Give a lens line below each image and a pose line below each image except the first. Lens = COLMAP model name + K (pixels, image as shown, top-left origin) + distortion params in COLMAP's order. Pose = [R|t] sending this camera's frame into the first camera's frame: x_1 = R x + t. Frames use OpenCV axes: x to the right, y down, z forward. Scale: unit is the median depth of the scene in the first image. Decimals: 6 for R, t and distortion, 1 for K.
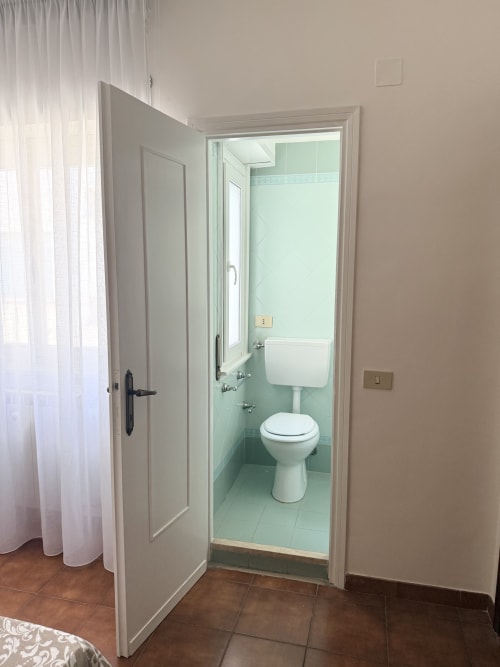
lens RADIAL K [[479.0, 0, 250.0], [0, 479.0, 333.5], [0, 0, 1]] dist [0.066515, -0.076833]
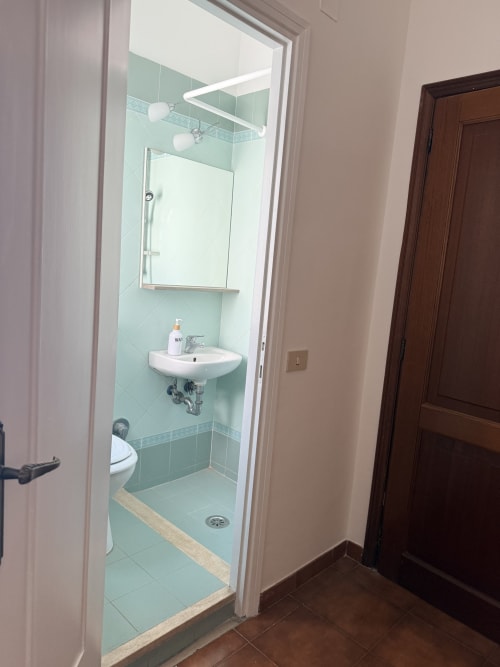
lens RADIAL K [[479.0, 0, 250.0], [0, 479.0, 333.5], [0, 0, 1]] dist [0.066515, -0.076833]
pose [[0.502567, -0.080272, 0.860804, -0.528091], [0.025383, 0.996621, 0.078118, -0.023310], [-0.864166, -0.017410, 0.502906, 0.635521]]
